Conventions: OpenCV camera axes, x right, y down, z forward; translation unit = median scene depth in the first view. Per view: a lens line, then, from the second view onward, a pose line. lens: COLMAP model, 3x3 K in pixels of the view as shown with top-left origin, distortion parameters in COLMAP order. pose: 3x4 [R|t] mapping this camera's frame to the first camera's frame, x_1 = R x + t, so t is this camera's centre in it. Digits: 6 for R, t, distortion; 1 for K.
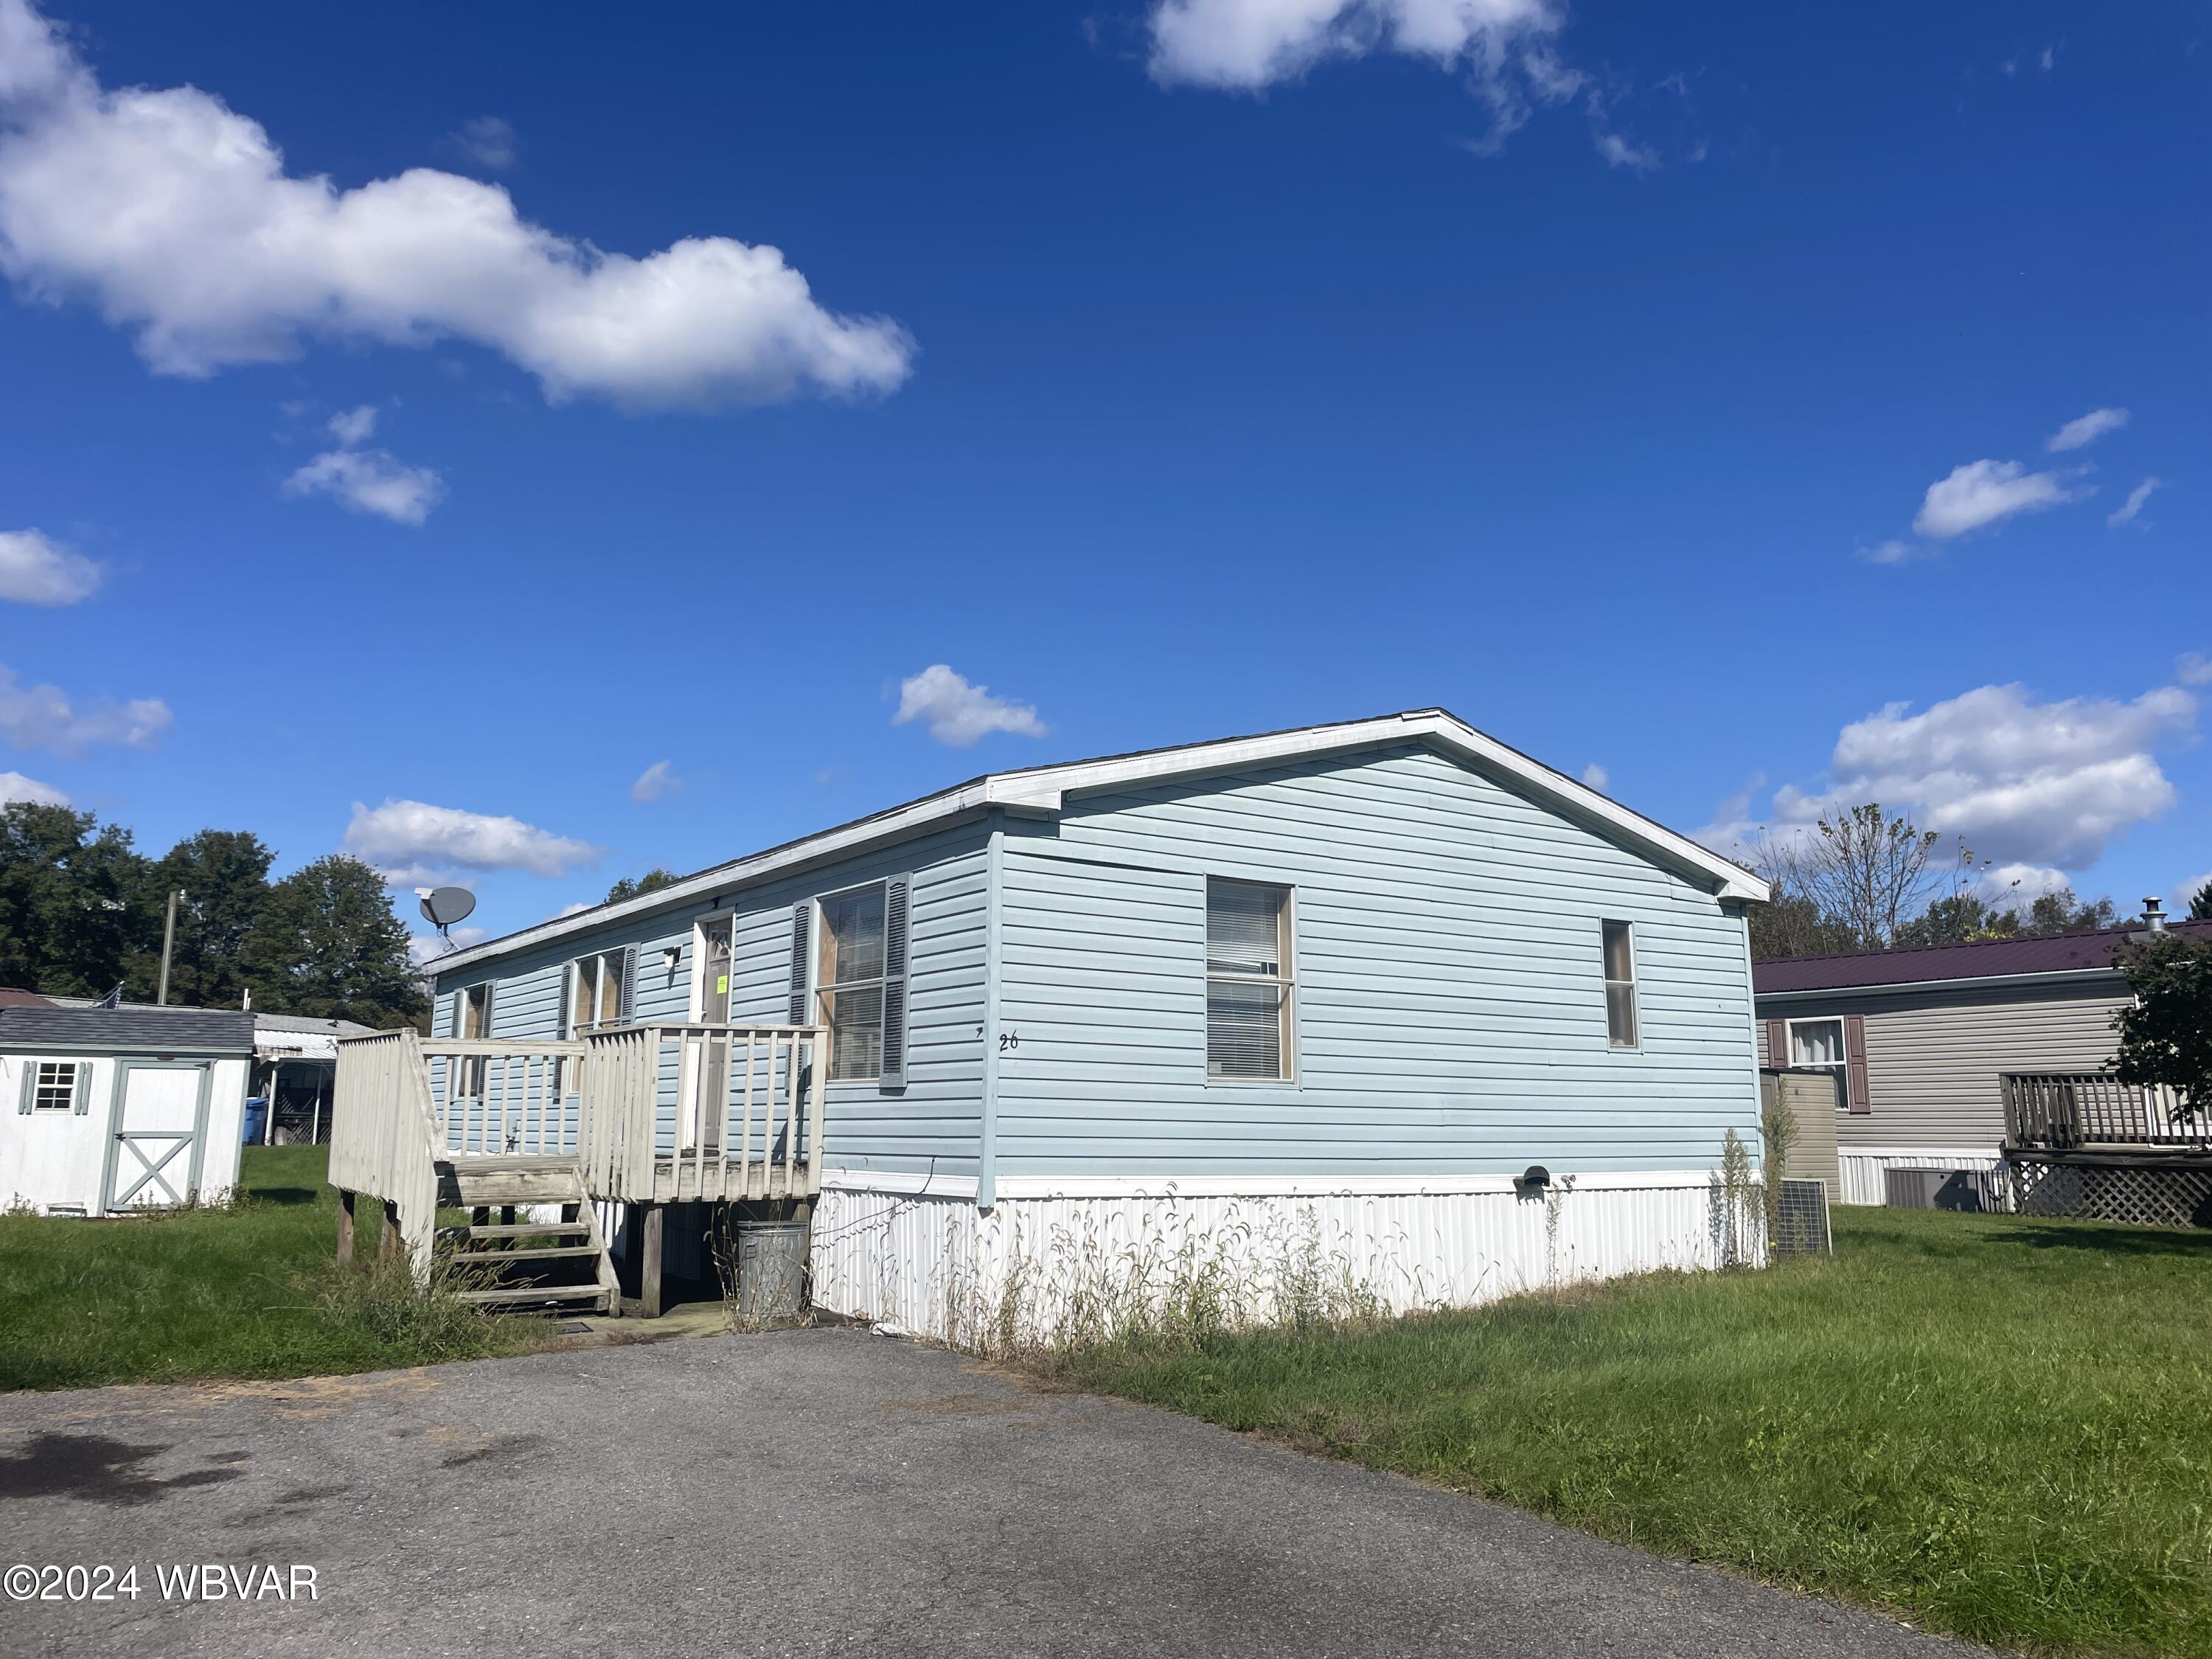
lens RADIAL K [[1664.1, 0, 1098.8], [0, 1664.1, 815.6], [0, 0, 1]] dist [0.080086, -0.096455]
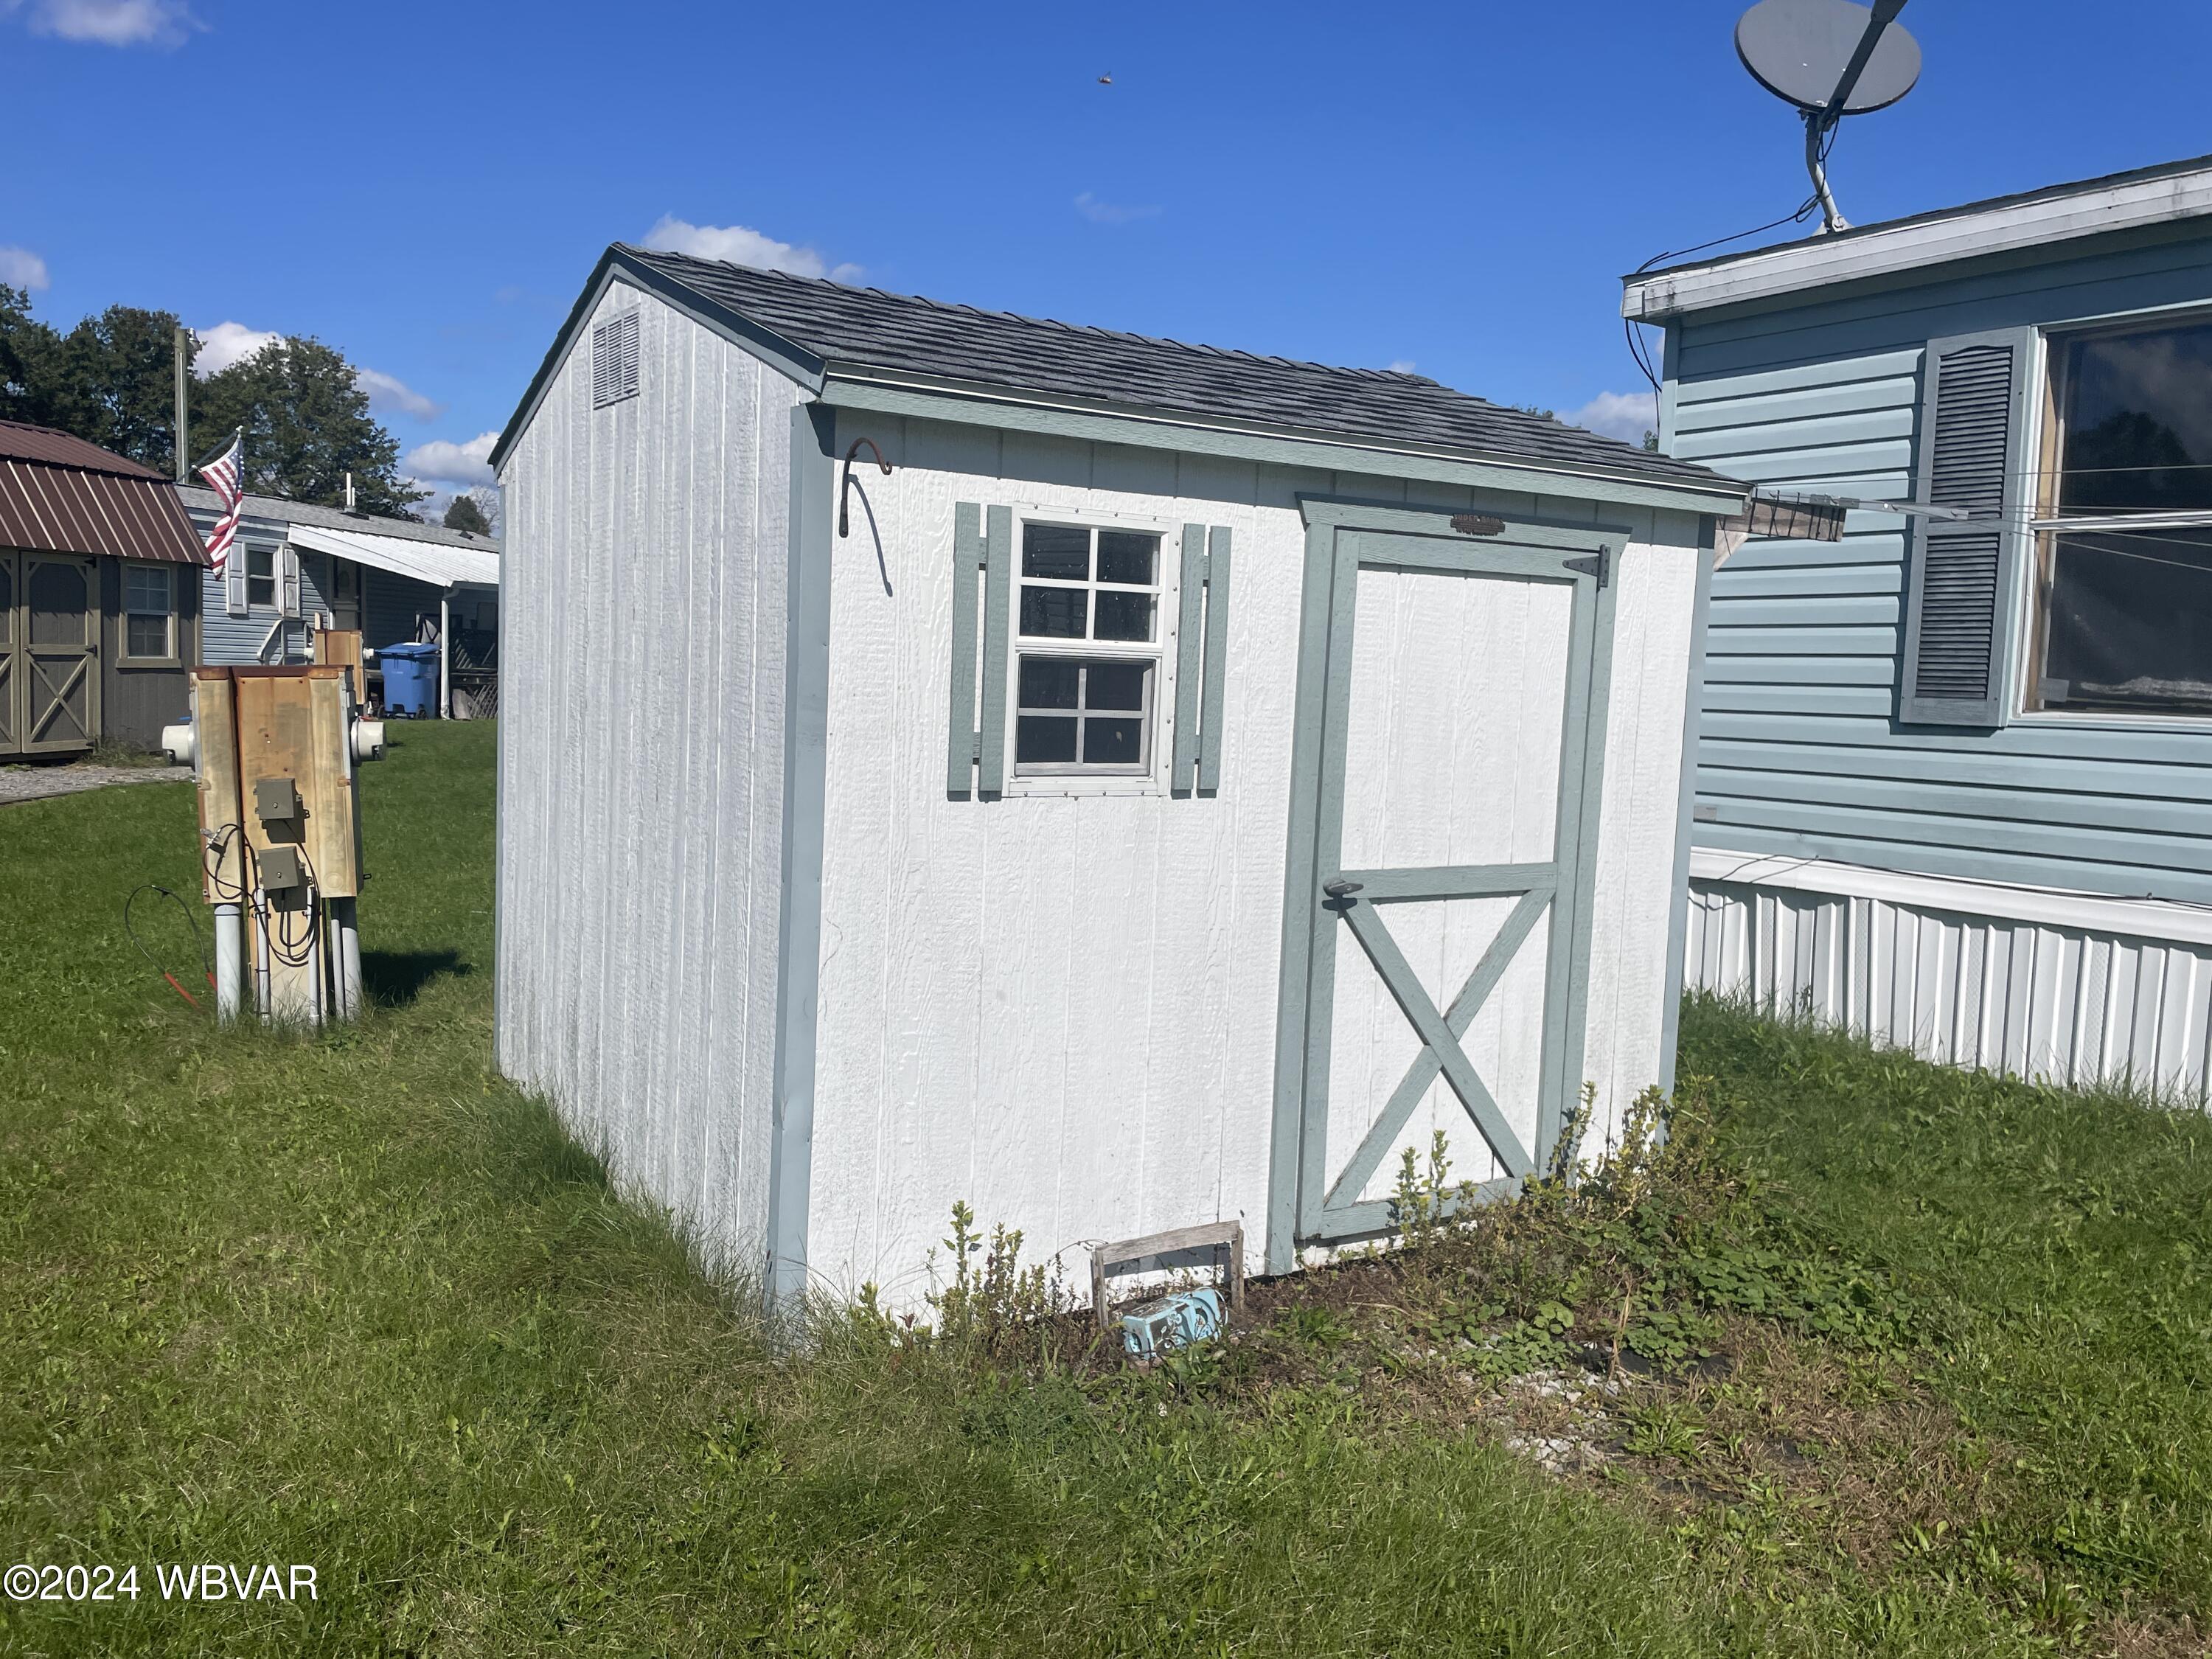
lens RADIAL K [[1664.1, 0, 1113.4], [0, 1664.1, 826.1], [0, 0, 1]] dist [0.080086, -0.096455]
pose [[0.997925, 0.016166, 0.062321, -0.619159], [-0.032194, 0.963558, 0.265556, 0.128843], [-0.055757, -0.267011, 0.962079, 0.810393]]
